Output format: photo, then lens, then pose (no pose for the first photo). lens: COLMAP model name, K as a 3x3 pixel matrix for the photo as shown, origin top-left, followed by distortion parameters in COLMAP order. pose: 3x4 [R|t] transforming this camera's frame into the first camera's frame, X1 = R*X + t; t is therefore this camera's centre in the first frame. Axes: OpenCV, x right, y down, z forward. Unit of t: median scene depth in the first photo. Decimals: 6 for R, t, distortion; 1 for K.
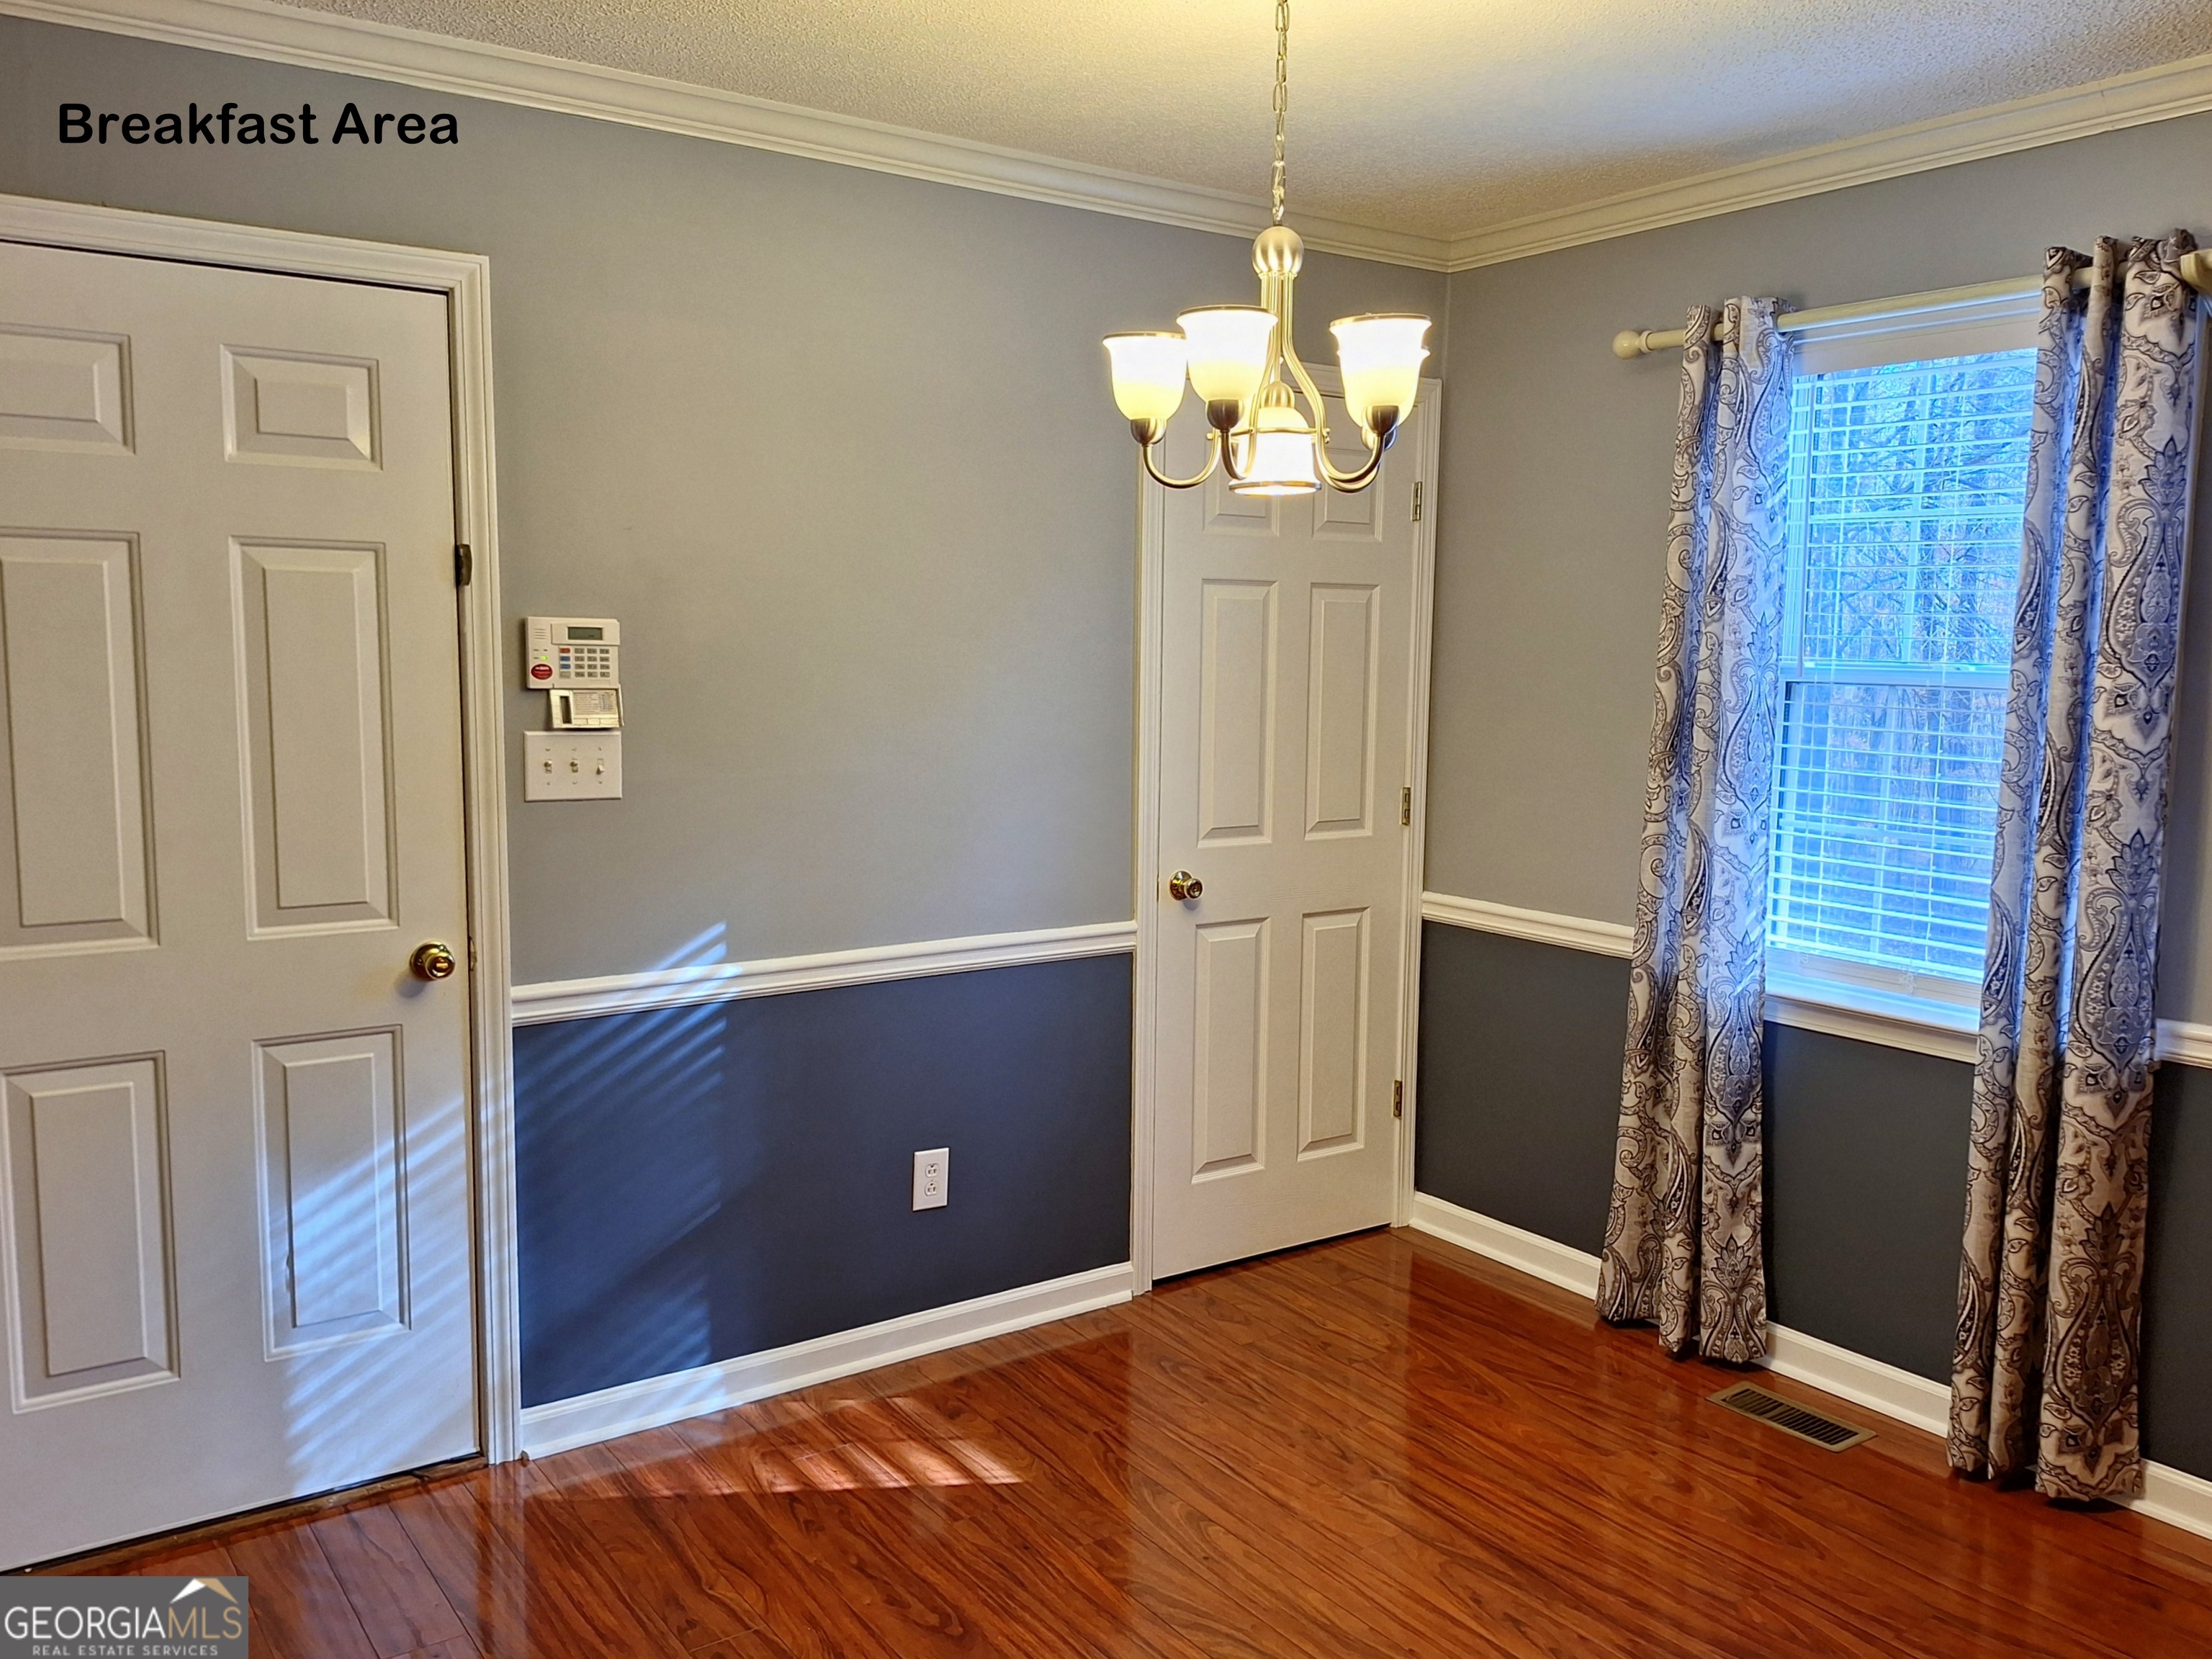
lens RADIAL K [[1720.7, 0, 1104.2], [0, 1720.7, 844.6], [0, 0, 1]] dist [0.012369, 0.000495]
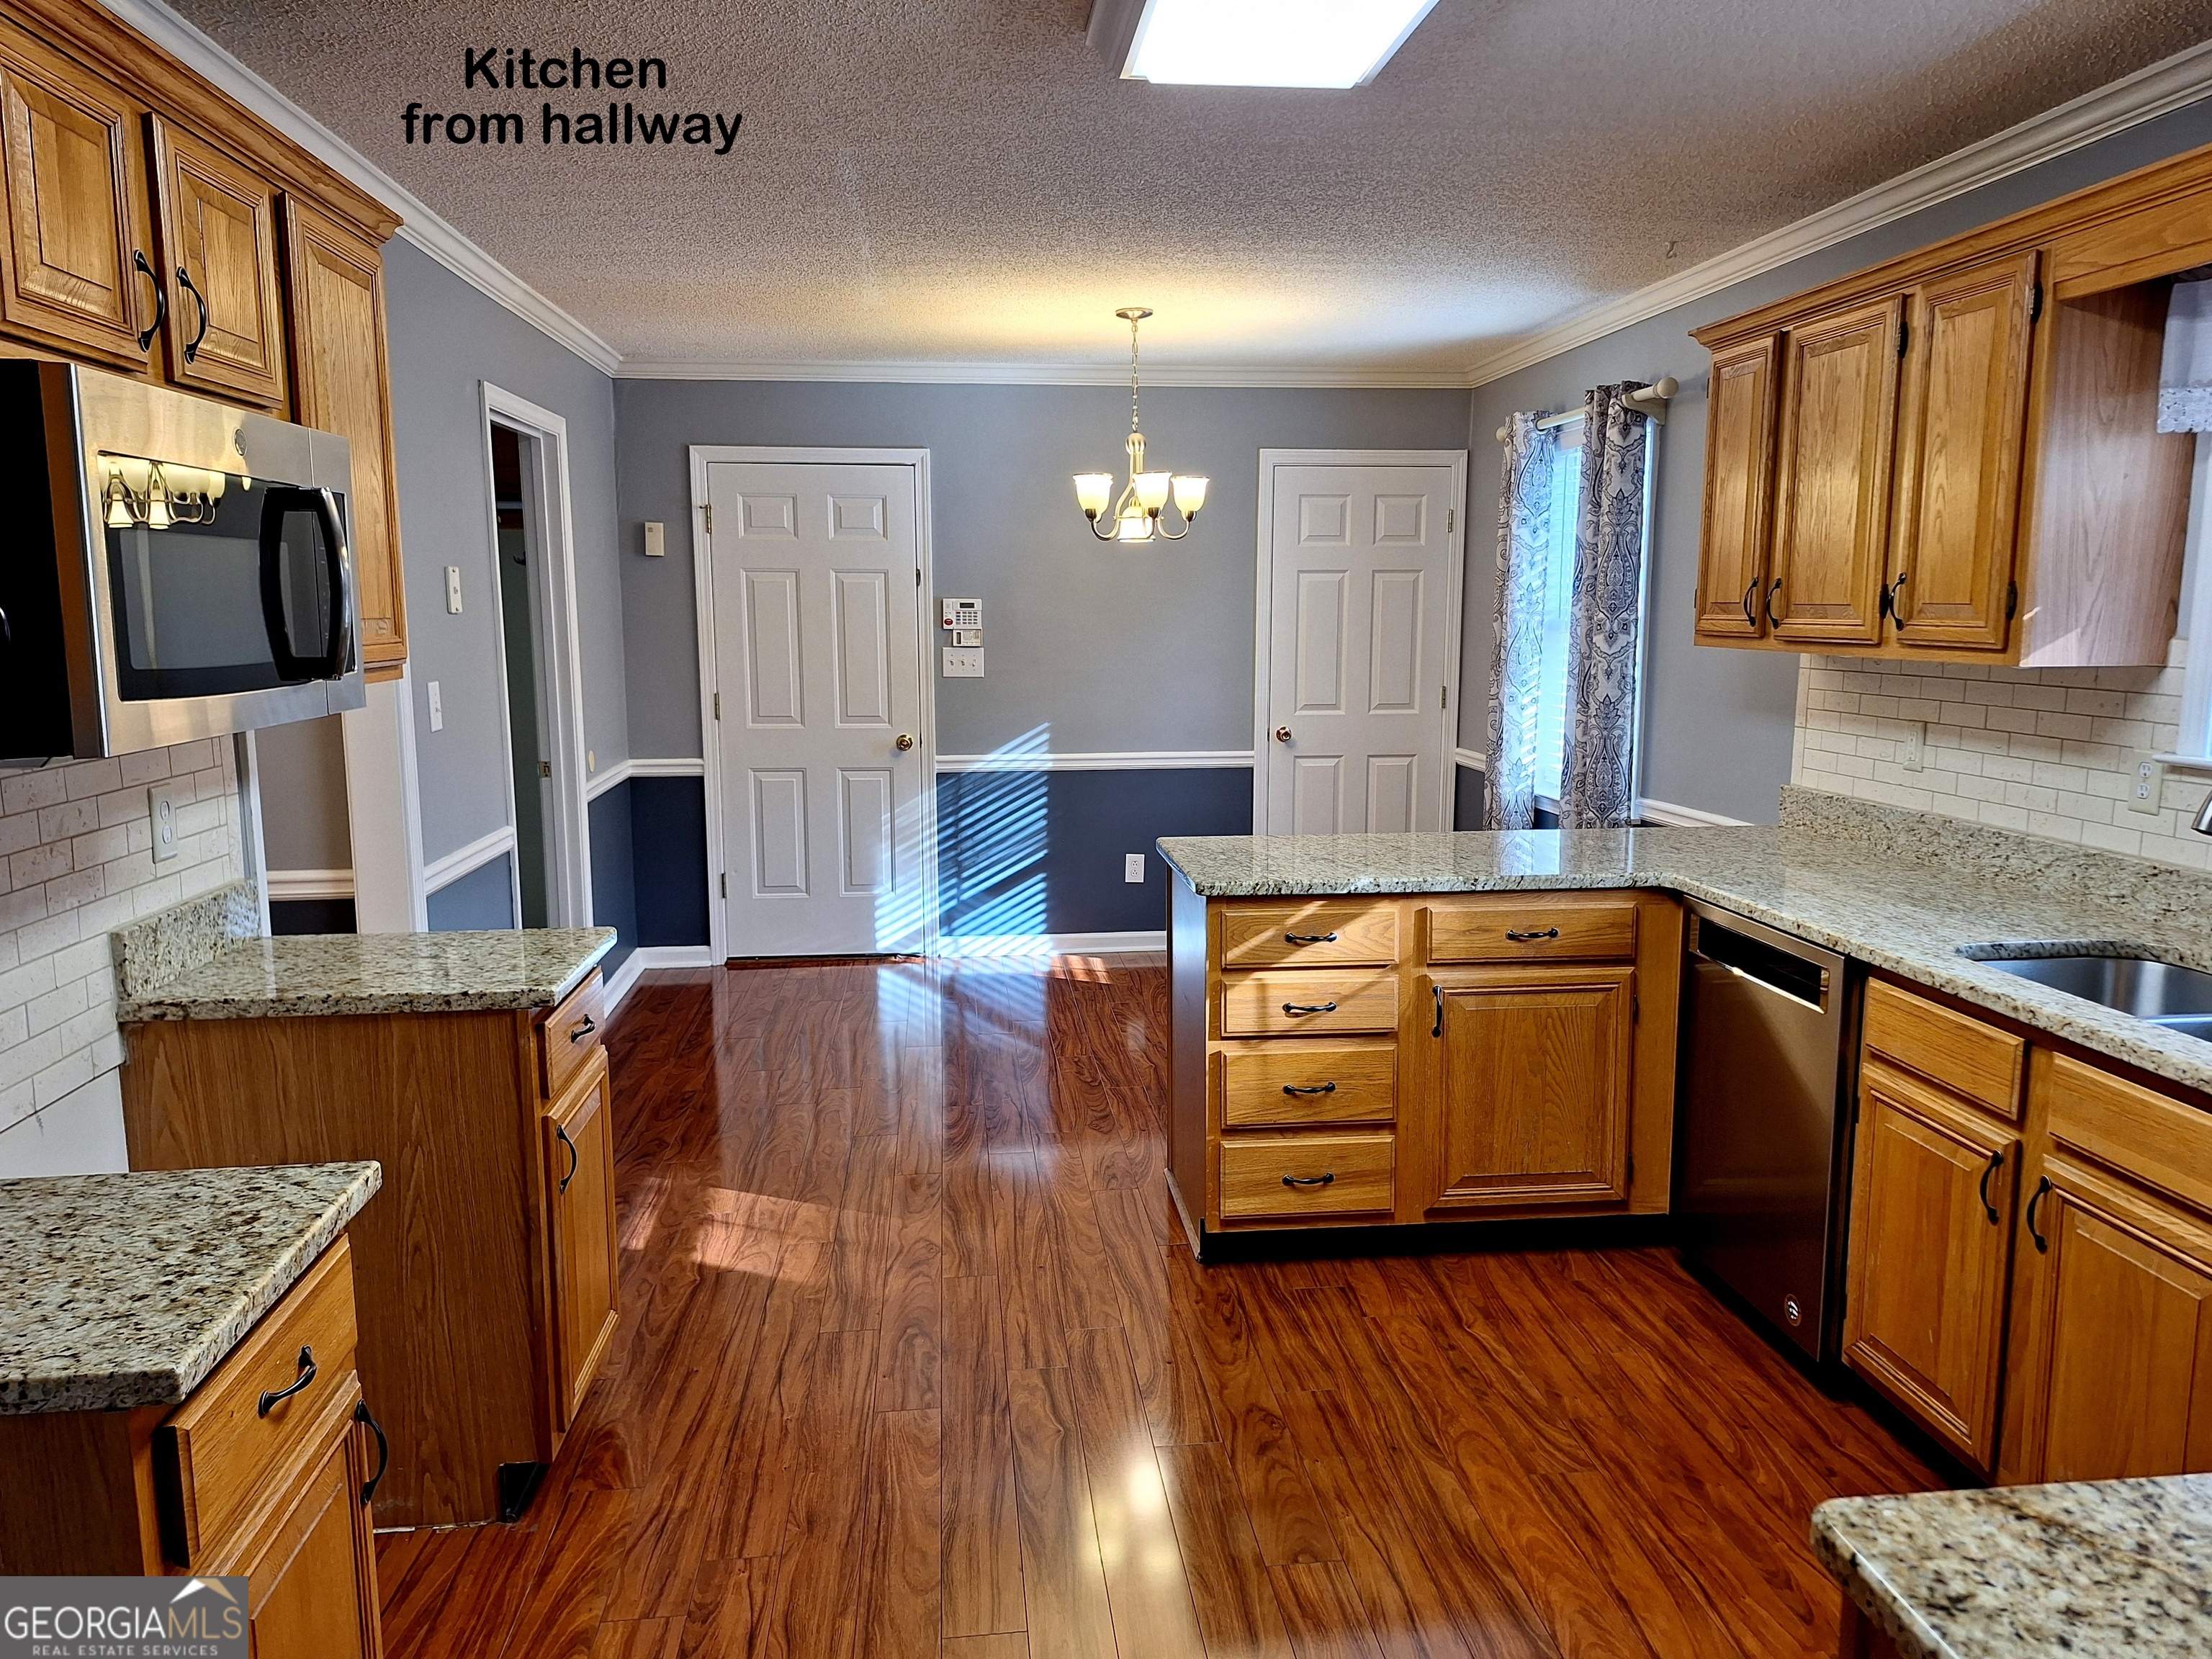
lens RADIAL K [[1541.3, 0, 1143.0], [0, 1541.3, 834.4], [0, 0, 1]] dist [0.093326, -0.114987]
pose [[0.875400, 0.055679, -0.480181, 0.829407], [-0.043906, 0.998397, 0.035725, 0.090999], [0.481401, -0.010191, 0.876441, -0.647609]]
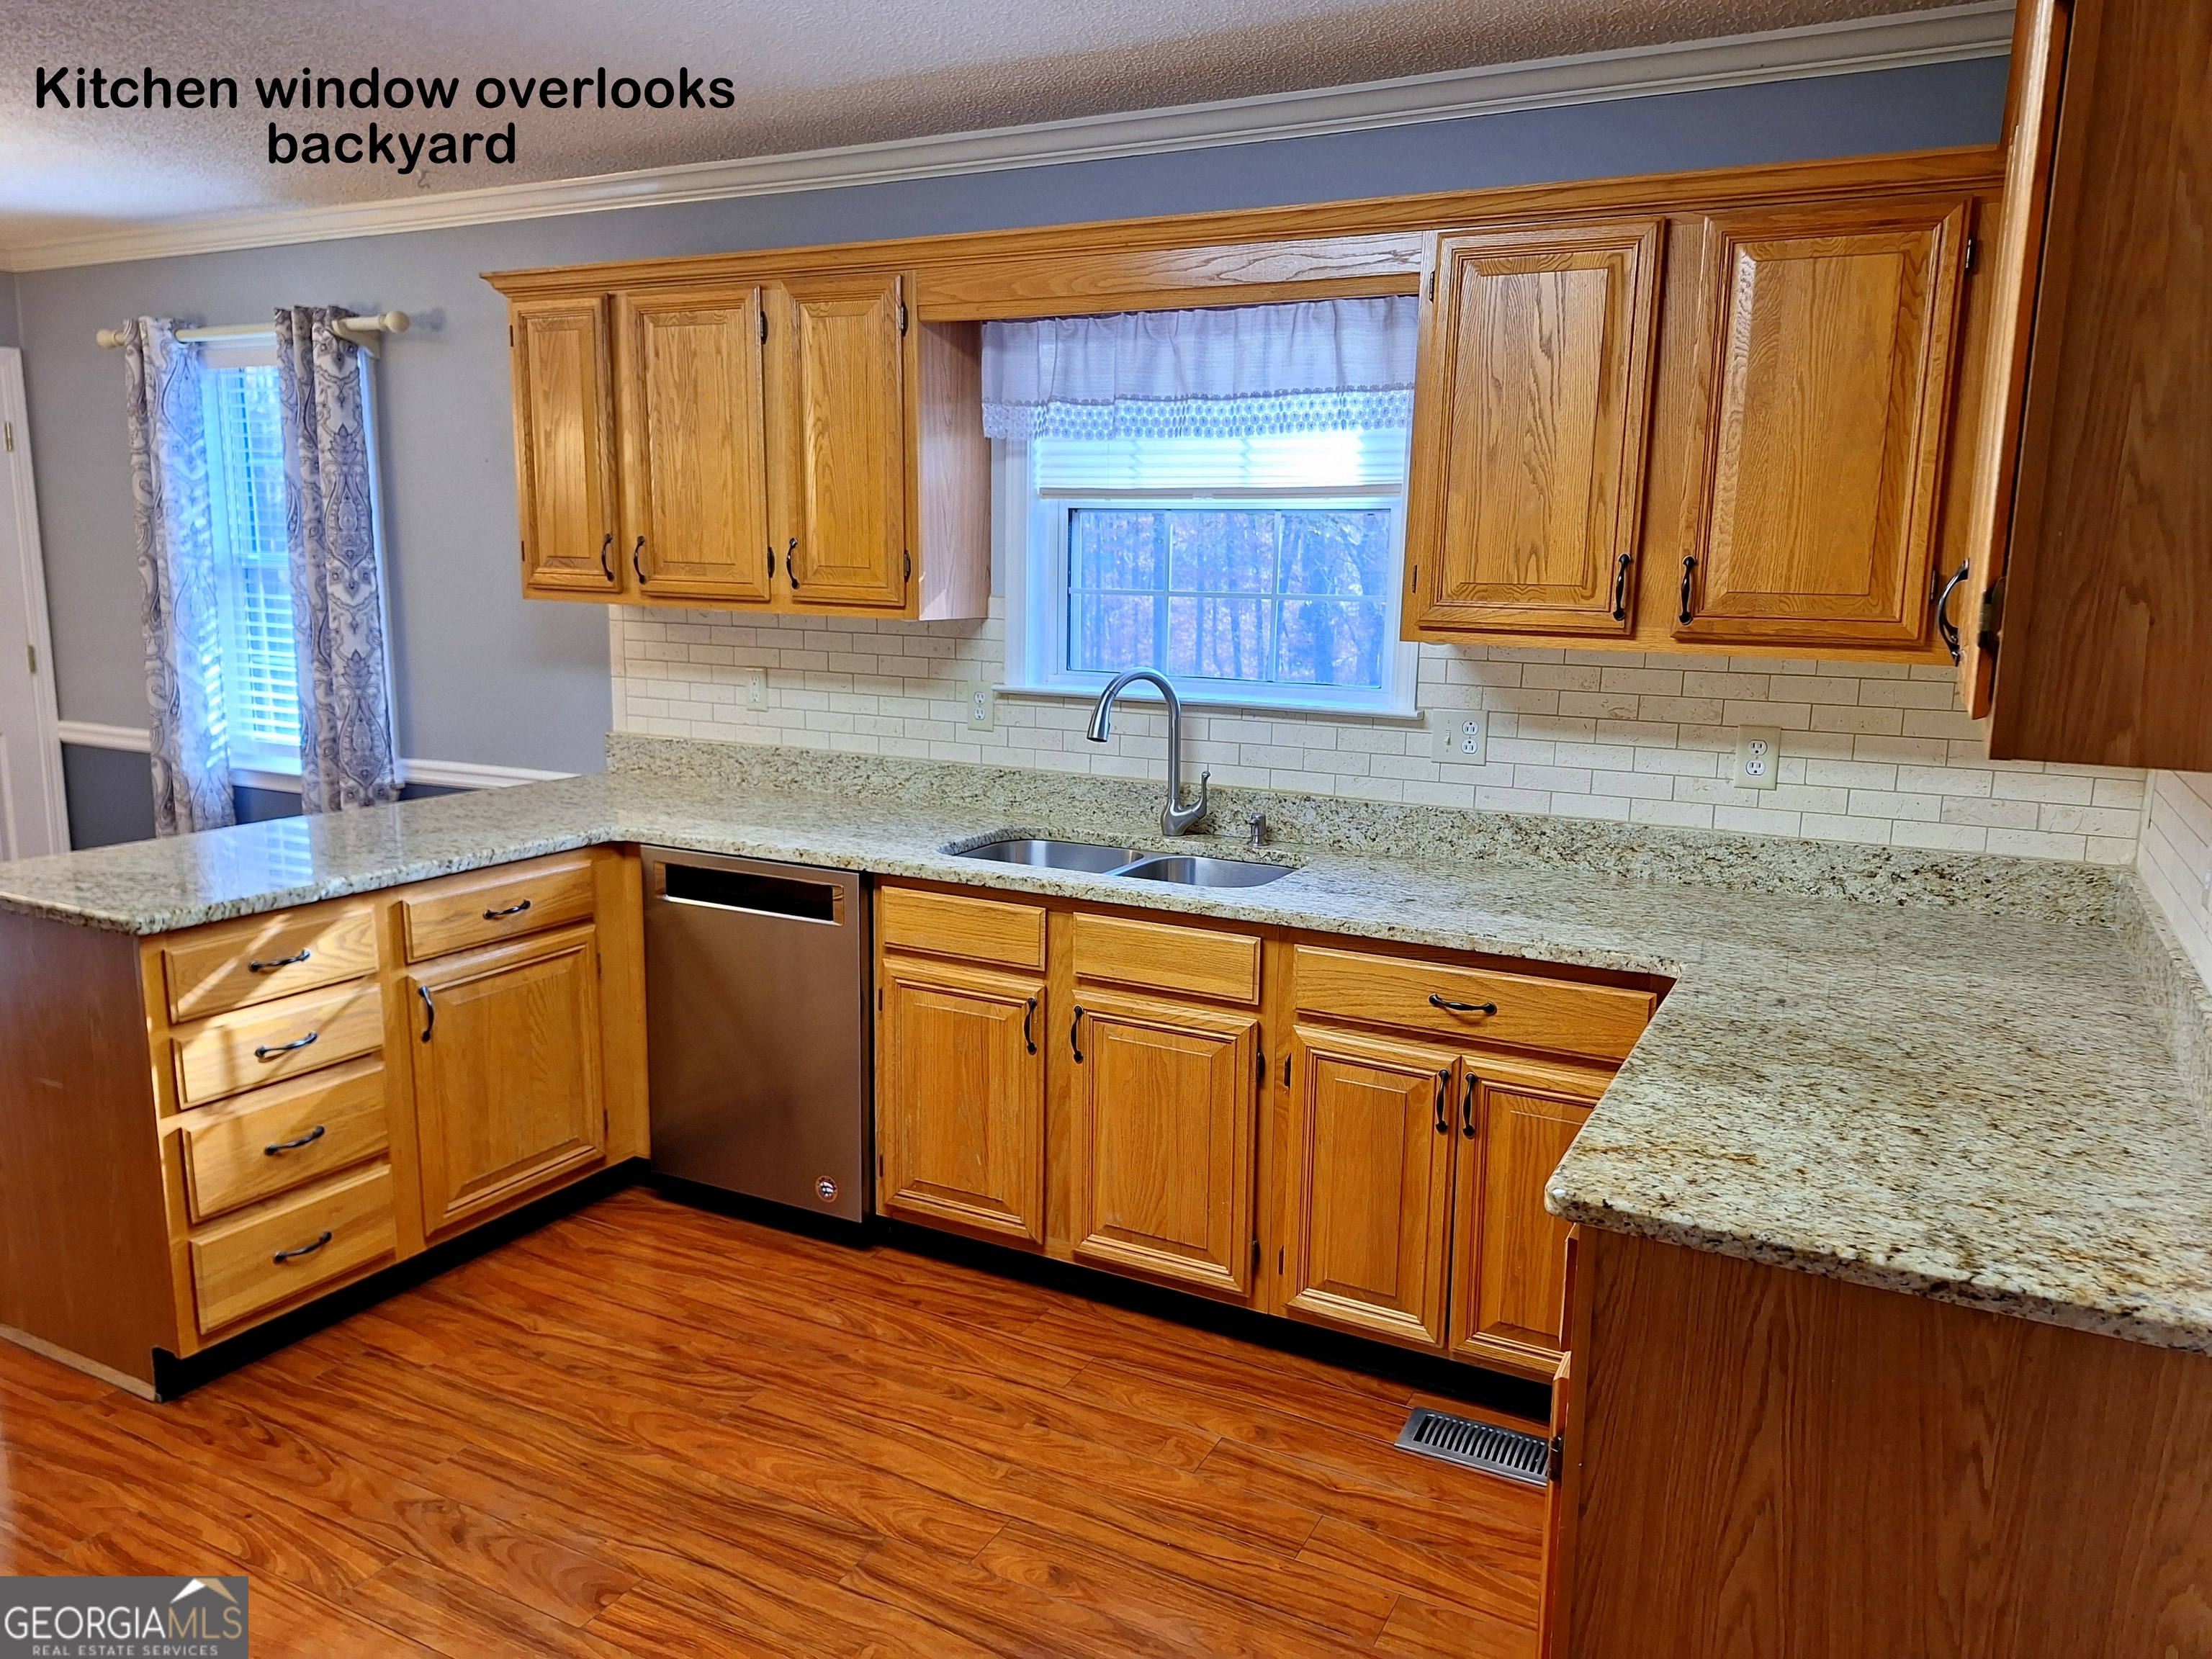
lens RADIAL K [[1541.3, 0, 1143.0], [0, 1541.3, 834.4], [0, 0, 1]] dist [0.093326, -0.114987]
pose [[0.887446, -0.080618, 0.453807, 0.477636], [0.050516, 0.995666, 0.078092, 0.079251], [-0.458135, -0.046377, 0.887672, -0.669364]]
